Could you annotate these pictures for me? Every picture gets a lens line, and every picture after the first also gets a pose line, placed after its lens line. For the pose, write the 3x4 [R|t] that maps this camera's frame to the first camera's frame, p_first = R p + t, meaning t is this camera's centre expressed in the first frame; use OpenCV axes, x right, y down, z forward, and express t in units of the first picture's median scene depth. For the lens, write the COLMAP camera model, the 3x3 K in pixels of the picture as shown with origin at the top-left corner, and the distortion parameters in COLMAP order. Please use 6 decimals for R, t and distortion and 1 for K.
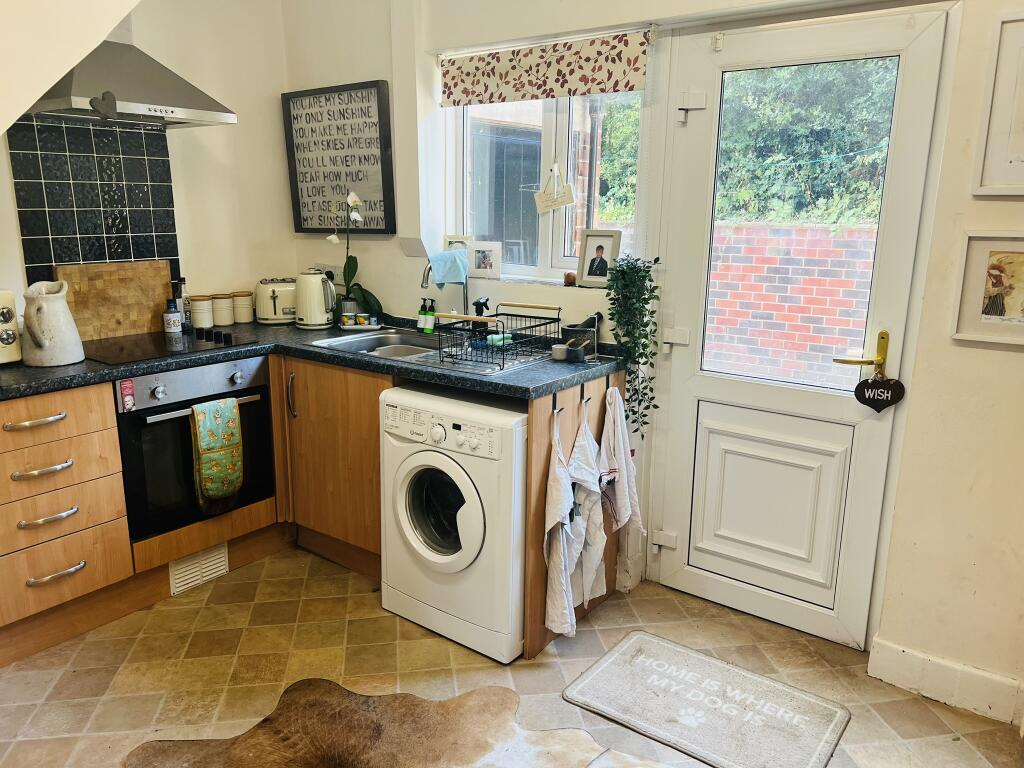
lens RADIAL K [[782.1, 0, 516.4], [0, 782.1, 388.2], [0, 0, 1]] dist [0.047392, -0.039161]
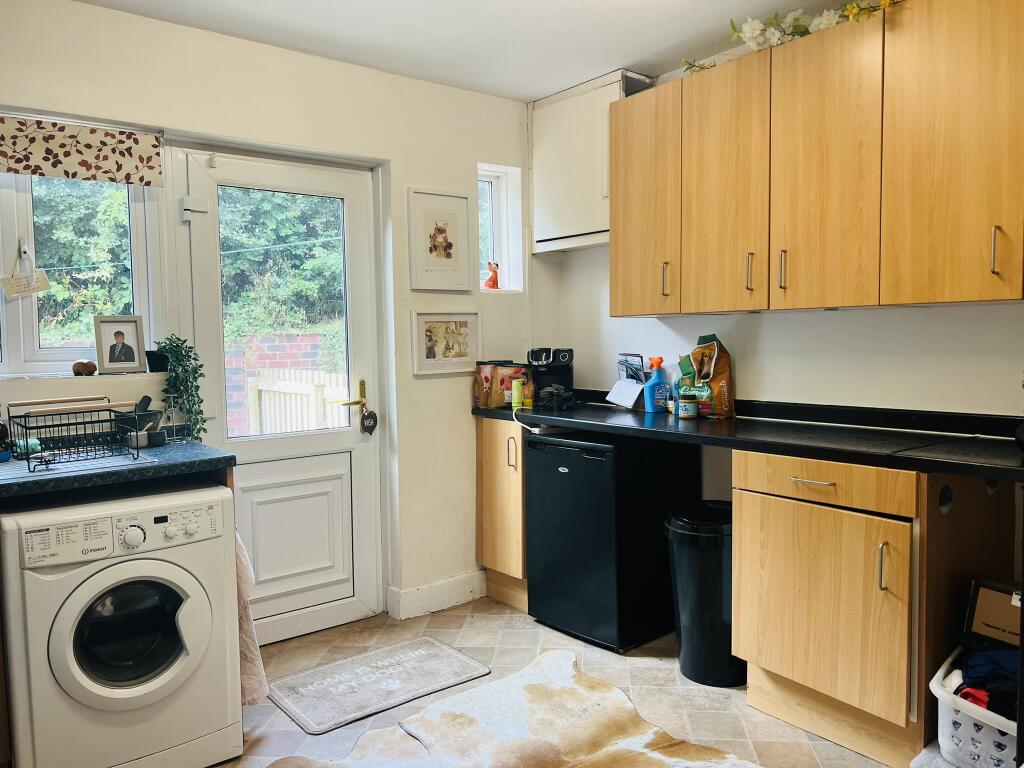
lens RADIAL K [[782.1, 0, 516.4], [0, 782.1, 388.2], [0, 0, 1]] dist [0.047392, -0.039161]
pose [[0.259725, -0.080490, 0.962322, -0.761918], [0.244722, 0.969477, 0.015039, -0.009041], [-0.934159, 0.231596, 0.271495, 0.309986]]
